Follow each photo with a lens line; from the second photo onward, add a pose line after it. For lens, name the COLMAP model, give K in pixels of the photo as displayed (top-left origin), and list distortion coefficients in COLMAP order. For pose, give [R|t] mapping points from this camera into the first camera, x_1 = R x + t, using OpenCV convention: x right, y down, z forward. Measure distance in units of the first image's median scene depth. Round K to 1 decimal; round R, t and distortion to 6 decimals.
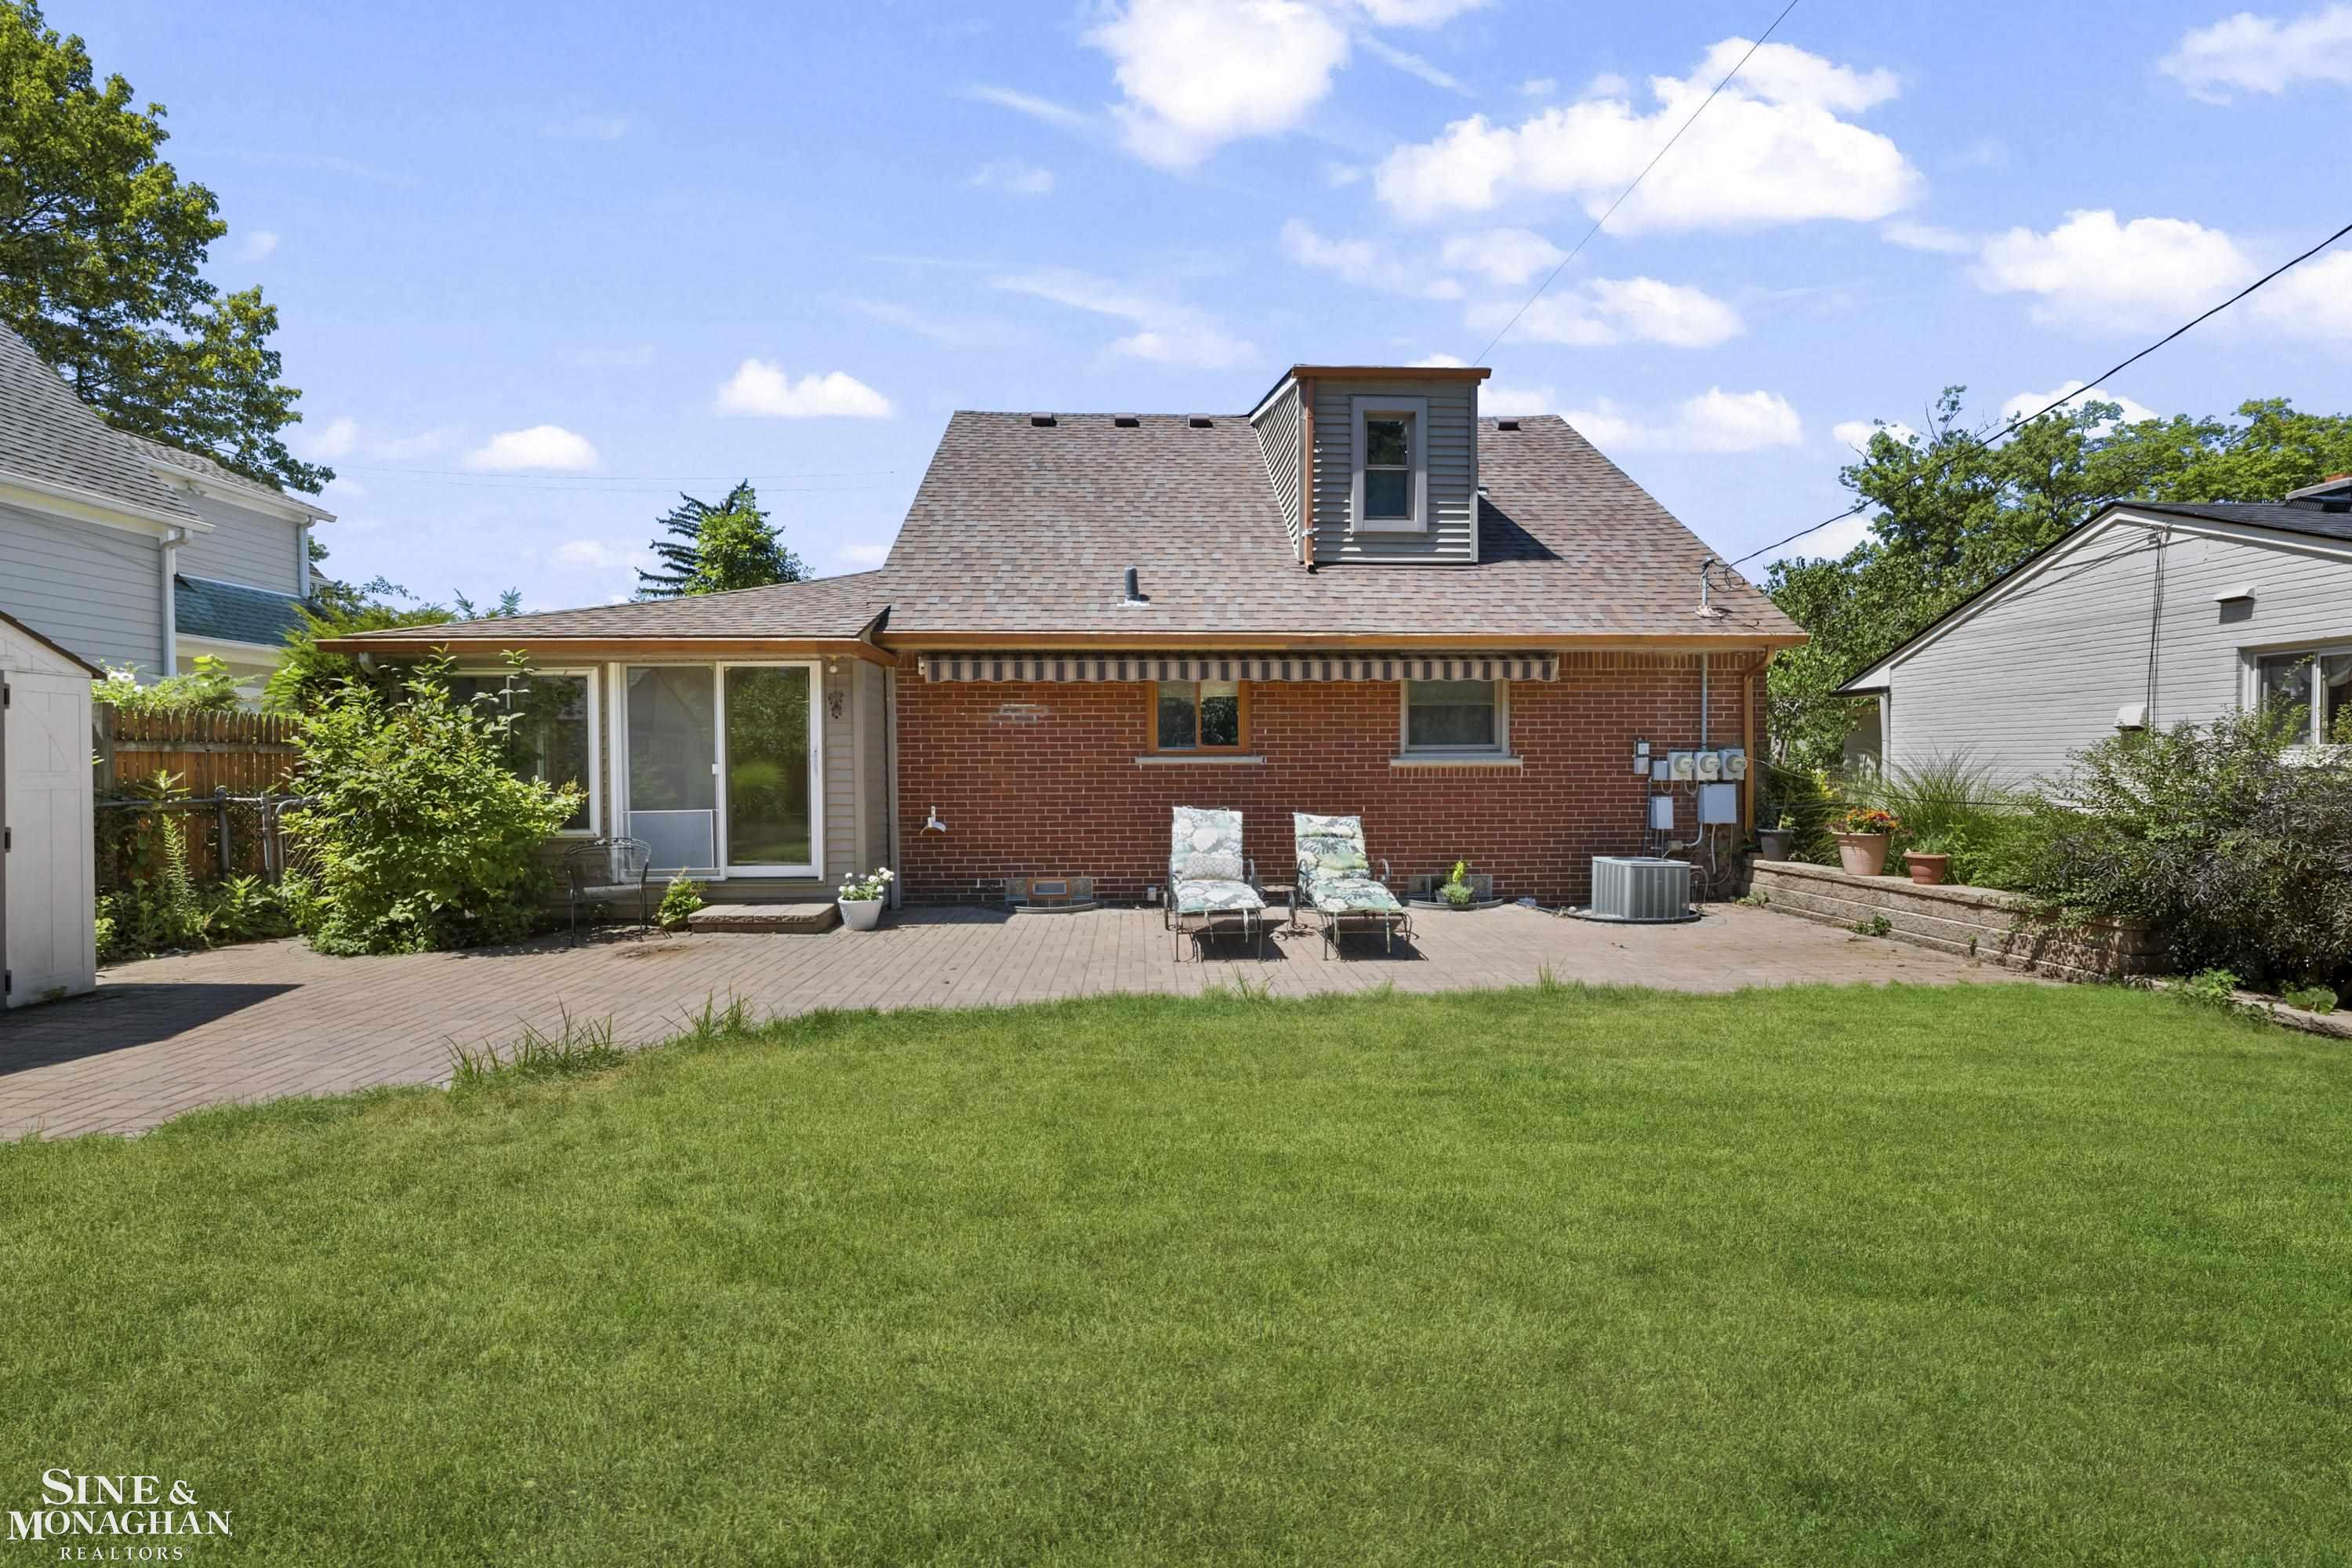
lens RADIAL K [[955.1, 0, 1165.5], [0, 955.1, 780.8], [0, 0, 1]] dist [0.001174, -0.000375]
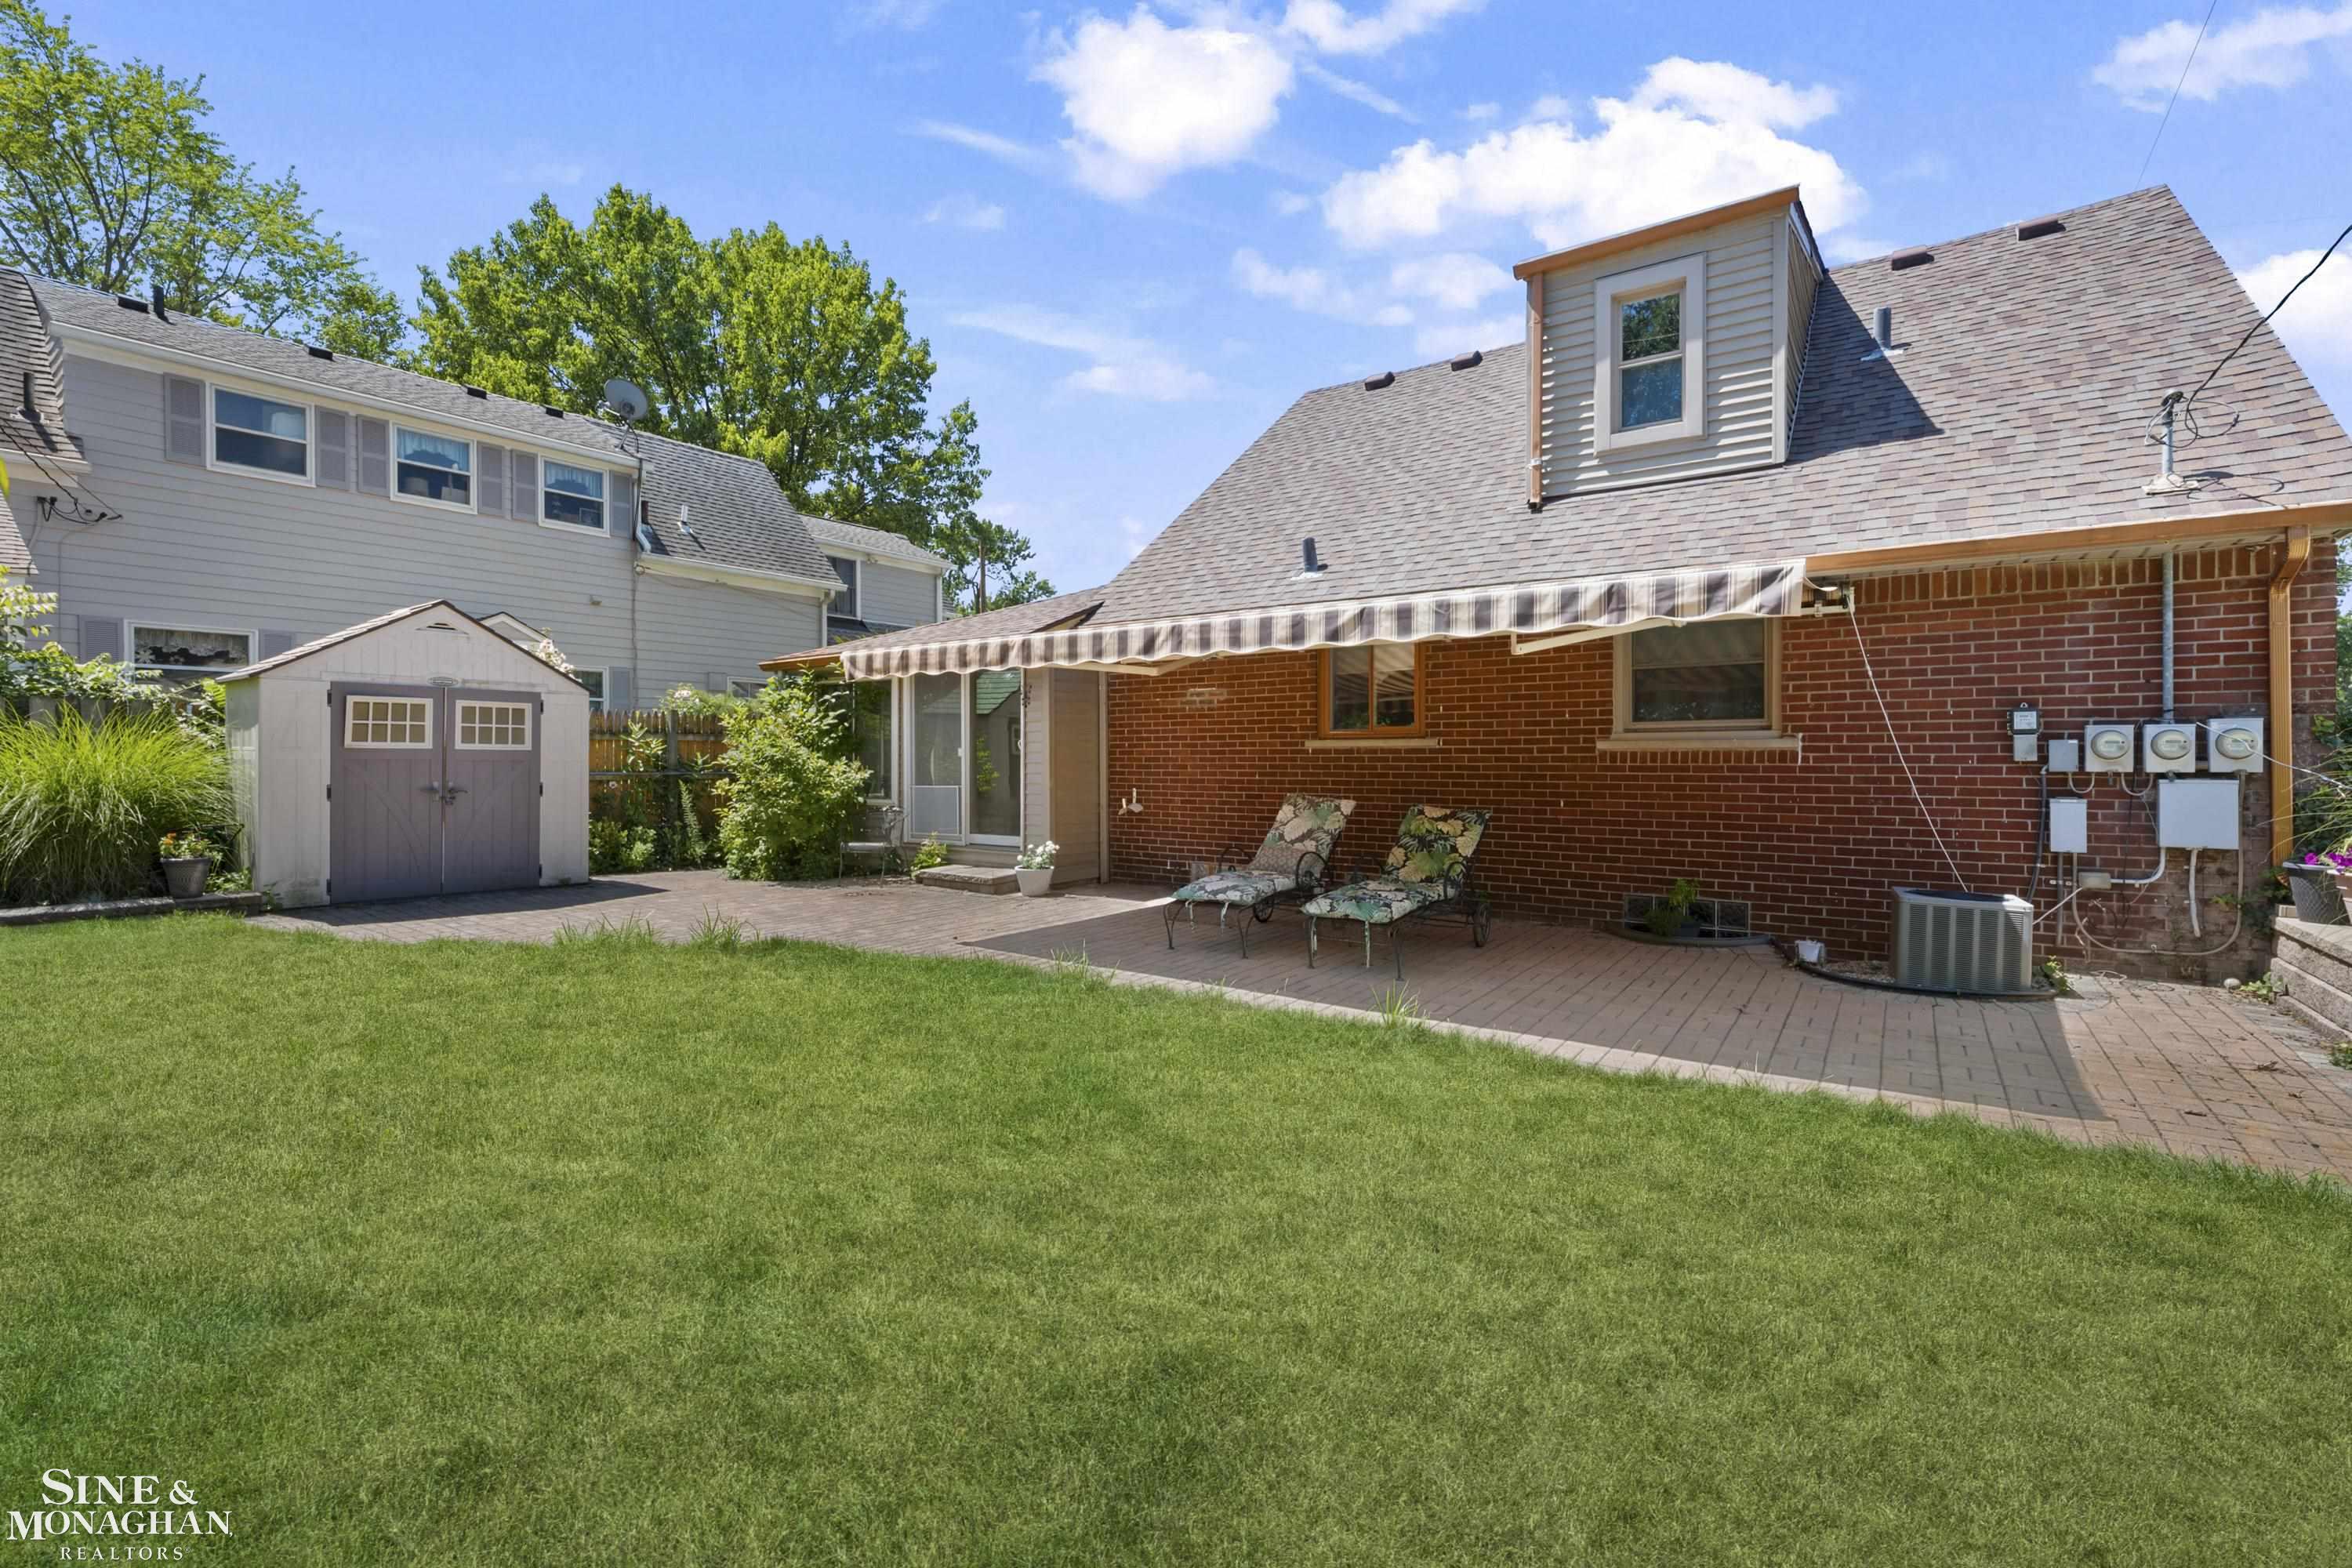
lens RADIAL K [[1010.2, 0, 1161.0], [0, 1010.2, 767.7], [0, 0, 1]] dist [0.000912, 0.000326]
pose [[0.789573, 0.009005, -0.613590, 0.457910], [-0.013857, 0.999899, -0.003156, 0.006814], [0.613500, 0.010994, 0.789618, 0.136661]]
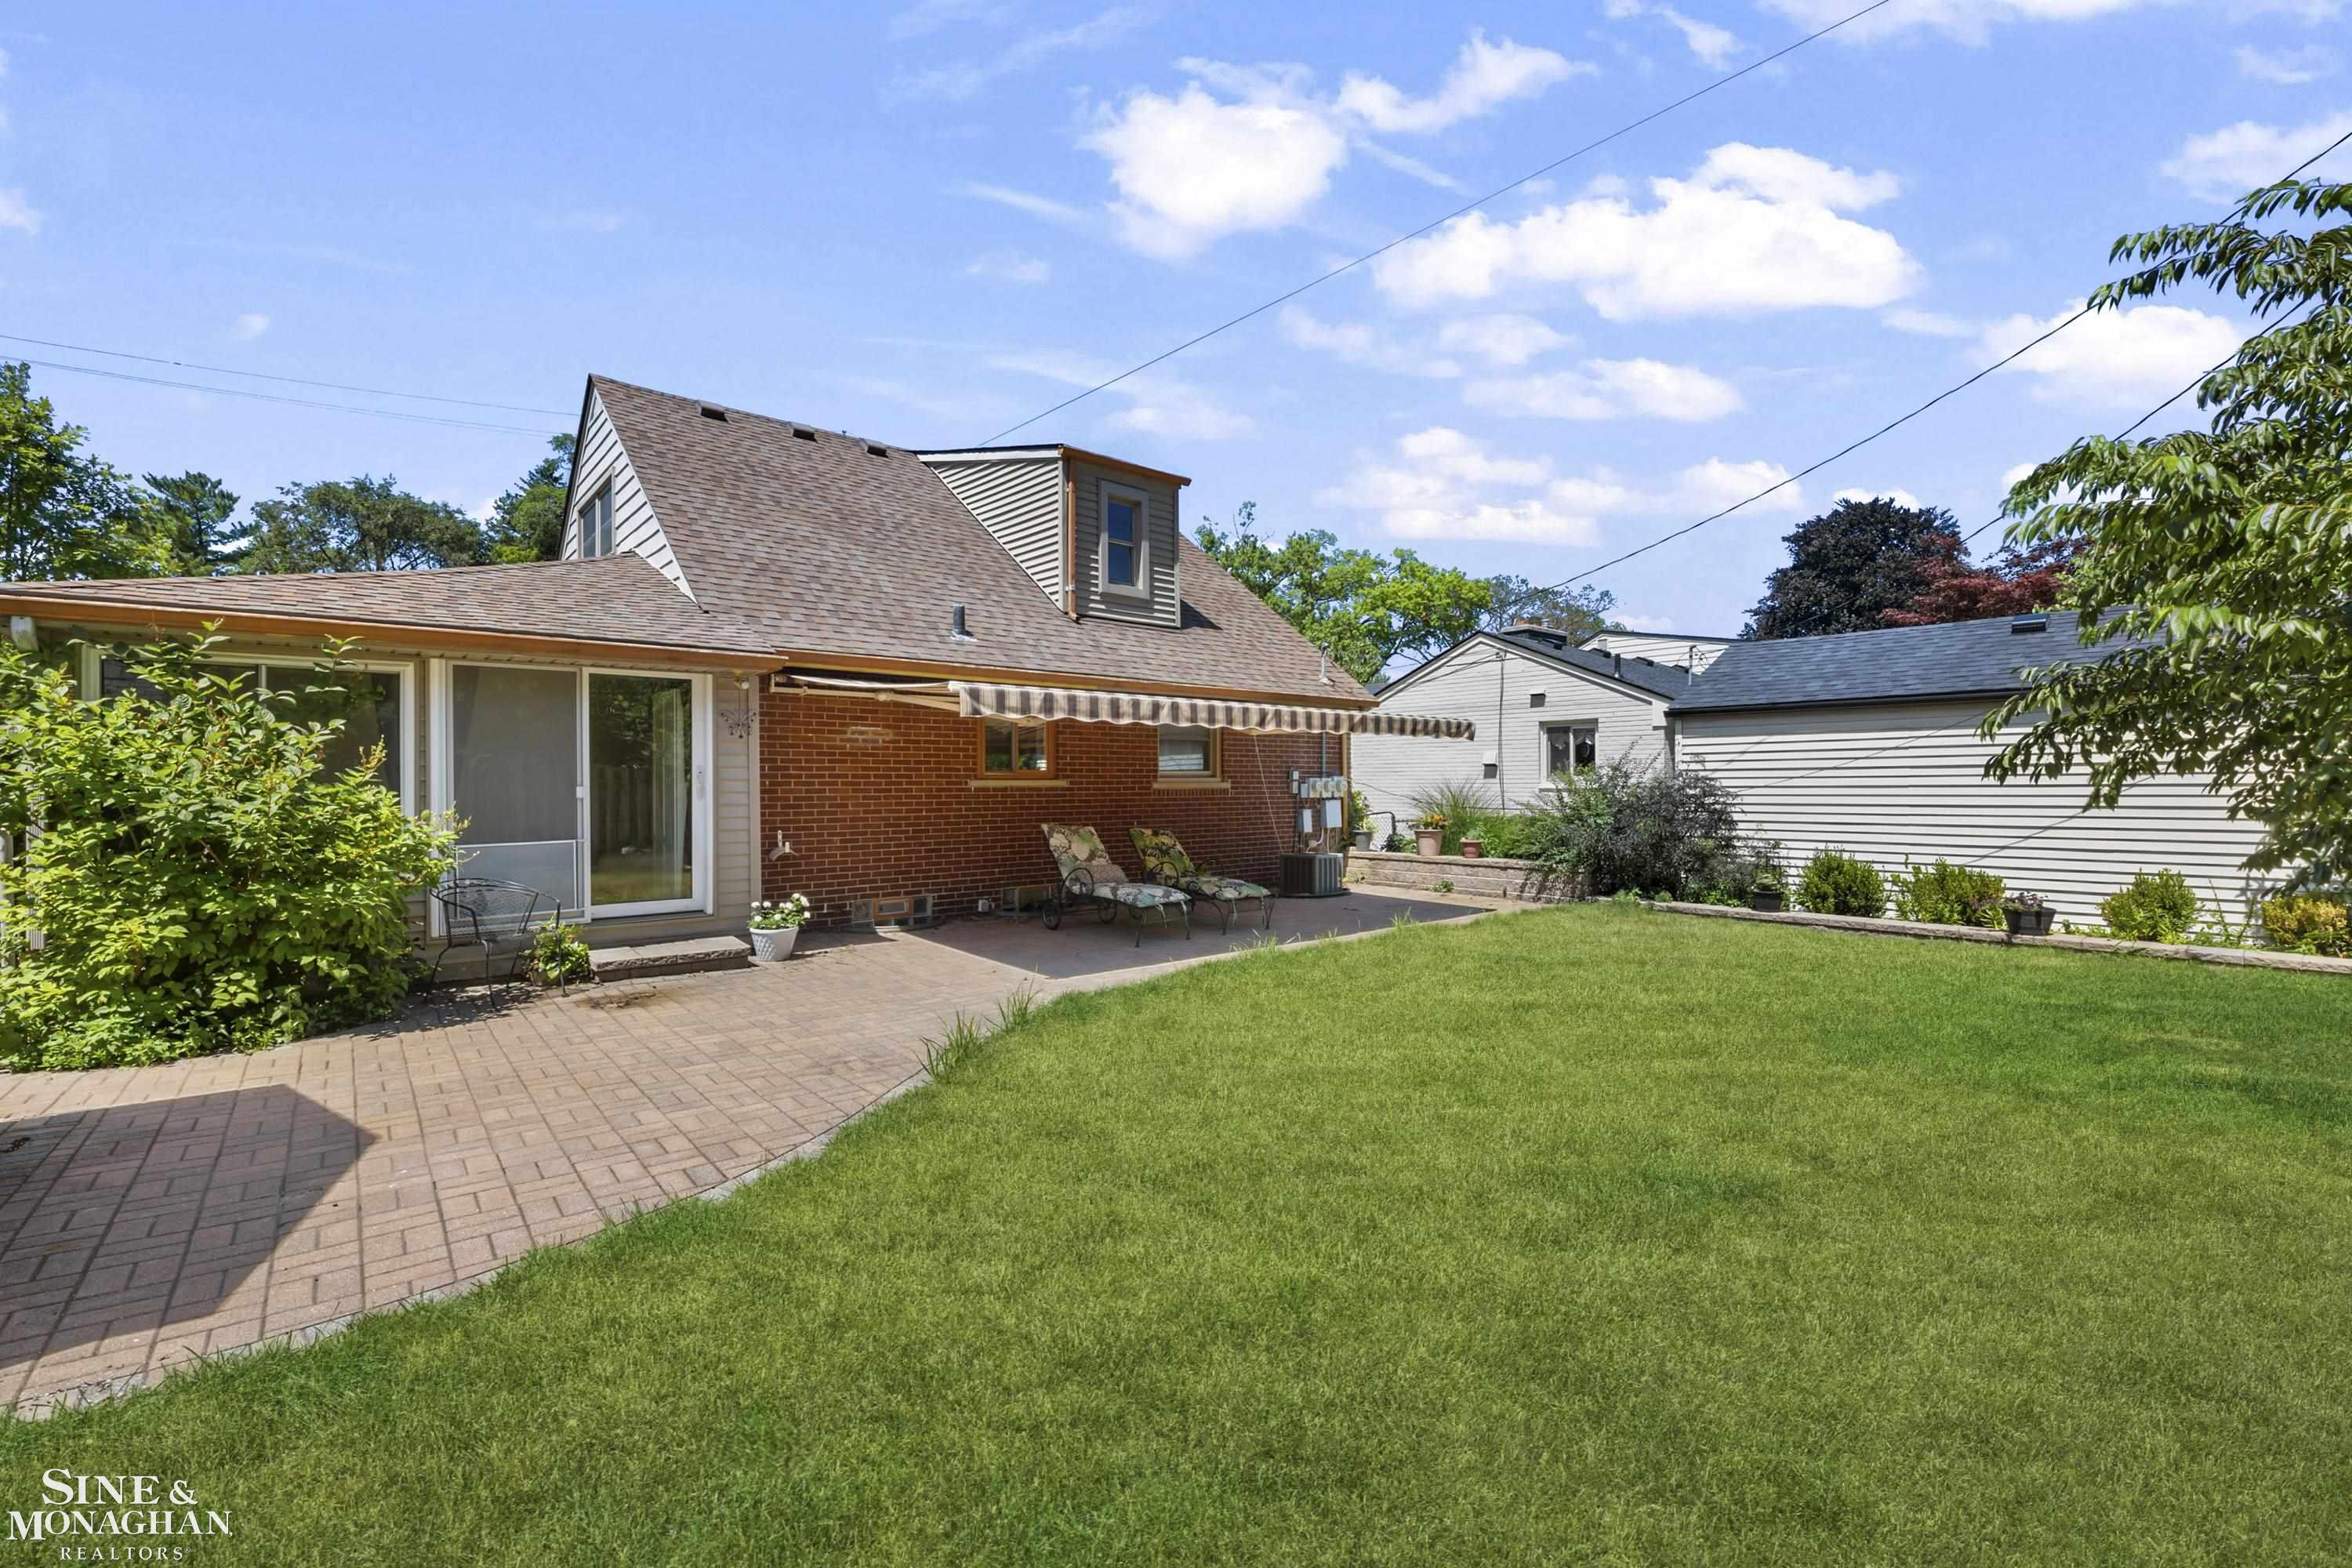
lens RADIAL K [[1010.2, 0, 1178.2], [0, 1010.2, 775.0], [0, 0, 1]] dist [0.000912, 0.000326]
pose [[0.773162, 0.006983, 0.634170, -0.568718], [0.012040, 0.999598, -0.025685, 0.001587], [-0.634094, 0.027494, 0.772767, -0.033287]]
